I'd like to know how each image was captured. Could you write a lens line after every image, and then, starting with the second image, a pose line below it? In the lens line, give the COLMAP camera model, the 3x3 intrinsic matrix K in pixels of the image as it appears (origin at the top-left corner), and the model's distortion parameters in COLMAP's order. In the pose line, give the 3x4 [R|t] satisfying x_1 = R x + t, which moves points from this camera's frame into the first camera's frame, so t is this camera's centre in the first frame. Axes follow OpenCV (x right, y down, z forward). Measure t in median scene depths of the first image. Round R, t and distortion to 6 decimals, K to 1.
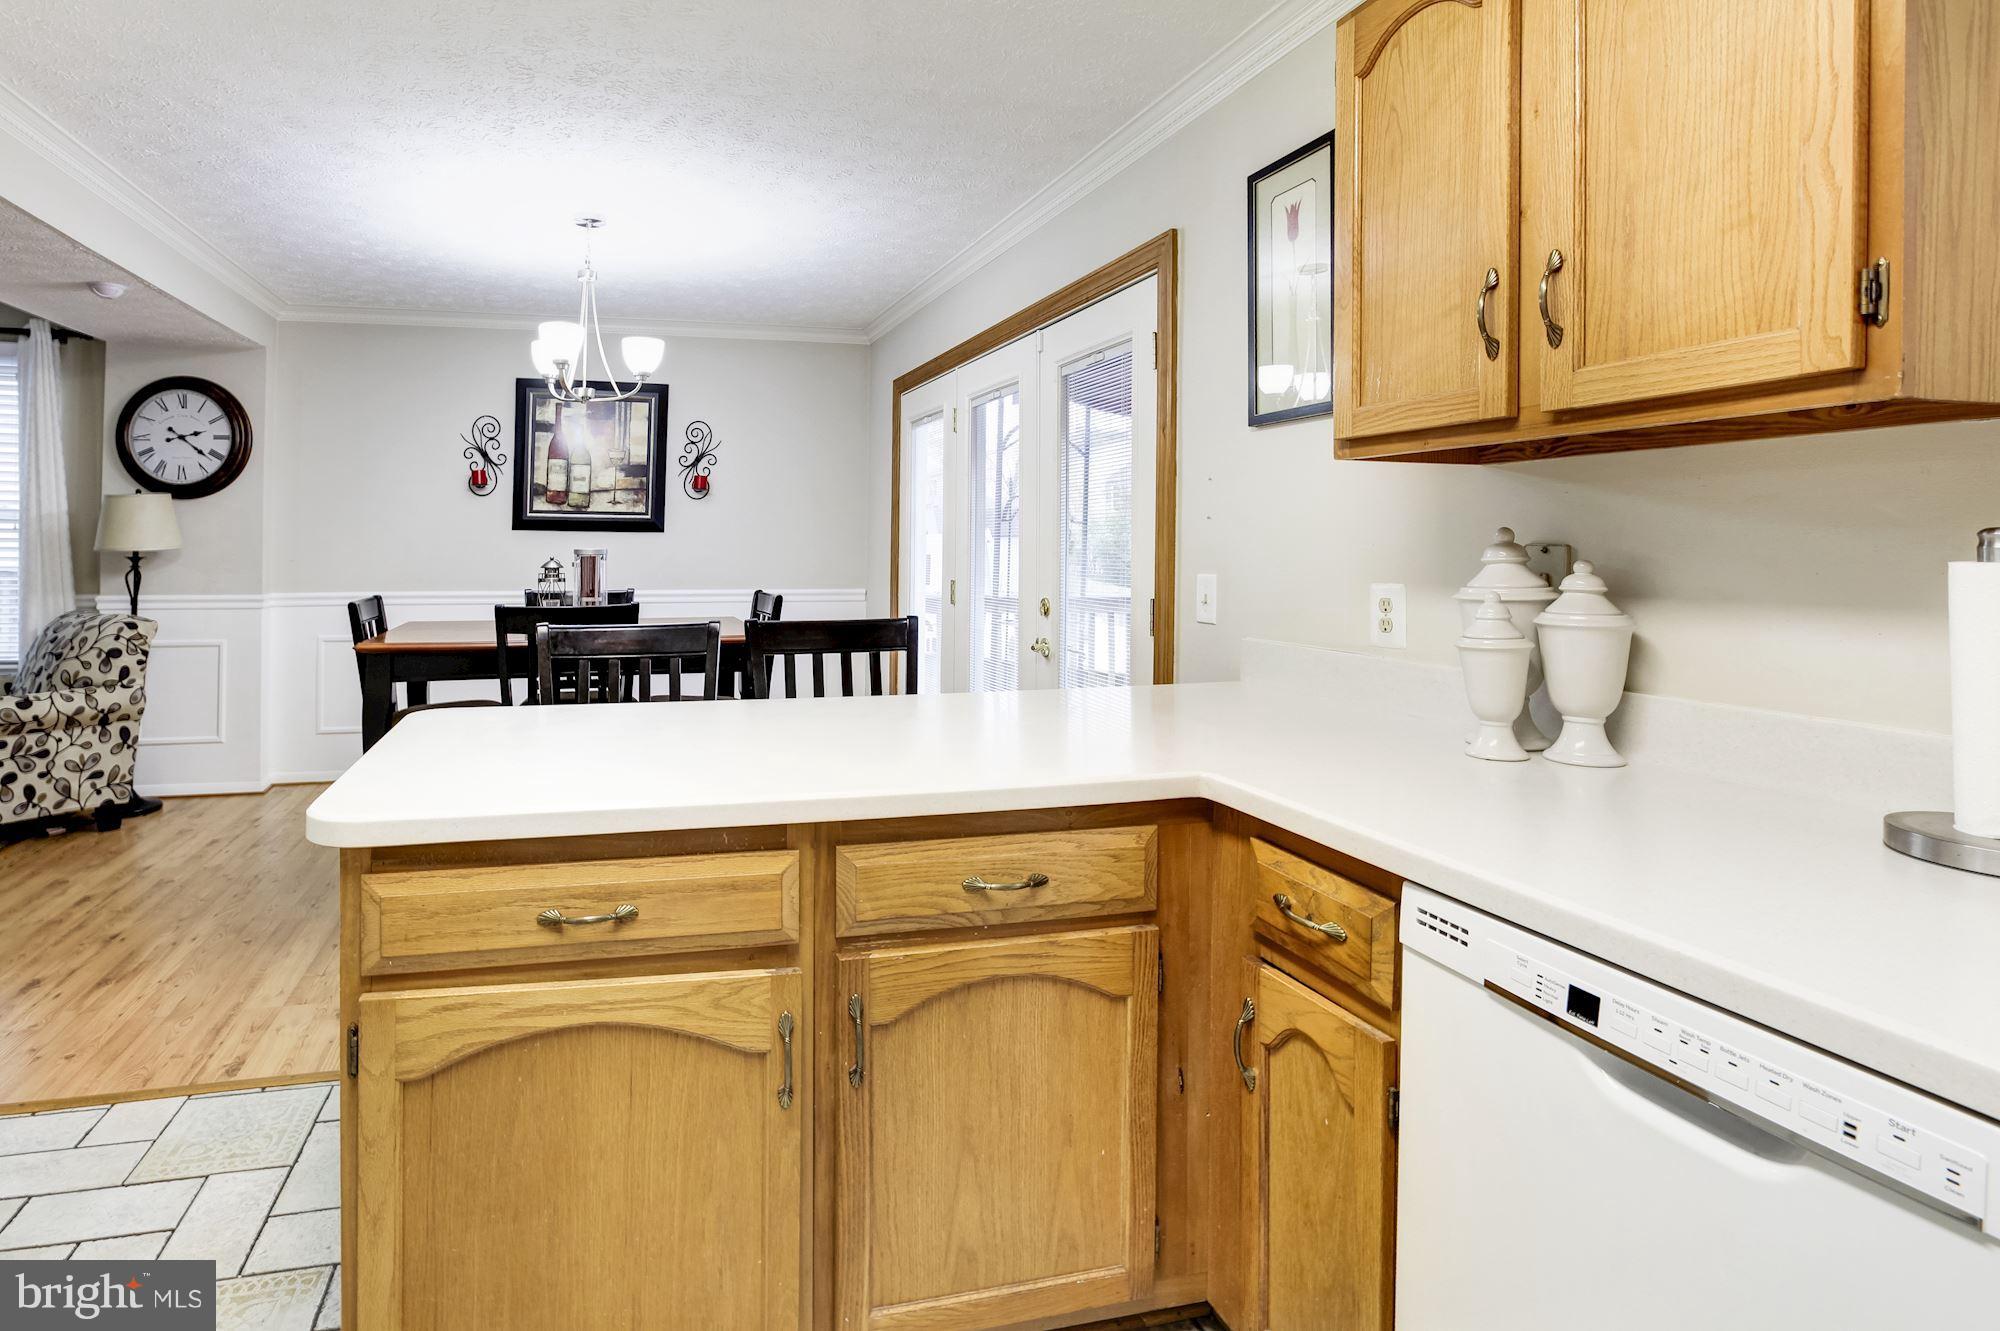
lens RADIAL K [[1116.7, 0, 995.4], [0, 1116.7, 522.6], [0, 0, 1]] dist [-0.002577, -0.017240]
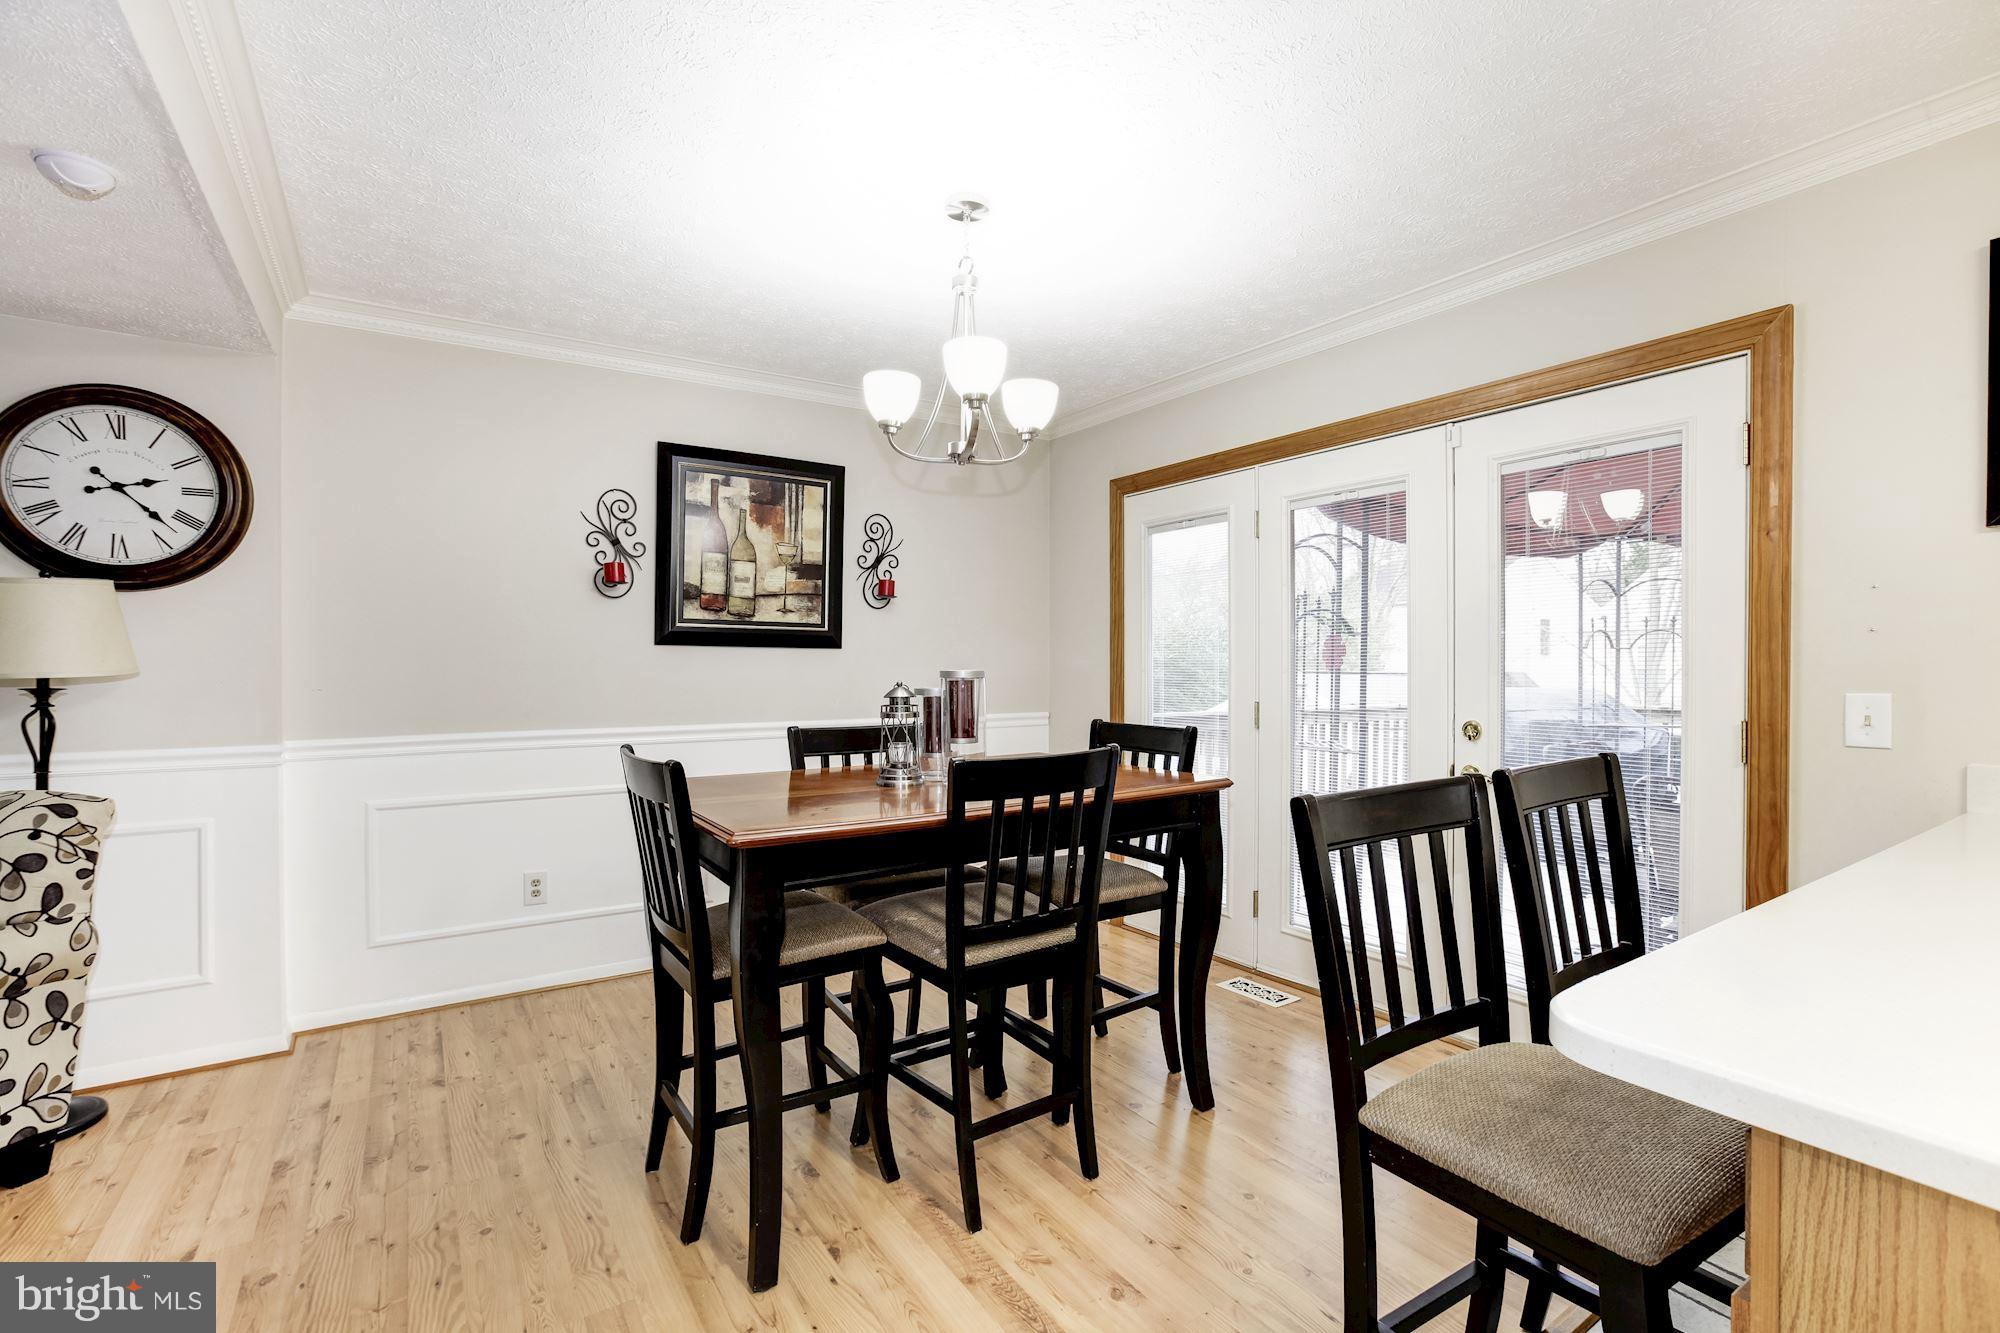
lens RADIAL K [[897.2, 0, 1000.0], [0, 897.2, 666.5], [0, 0, 1]] dist [-0.001518, 0.000304]
pose [[0.935630, -0.003599, 0.352963, -0.458388], [-0.005653, 0.999667, 0.025178, 0.005182], [-0.352936, -0.025553, 0.935299, 0.377330]]
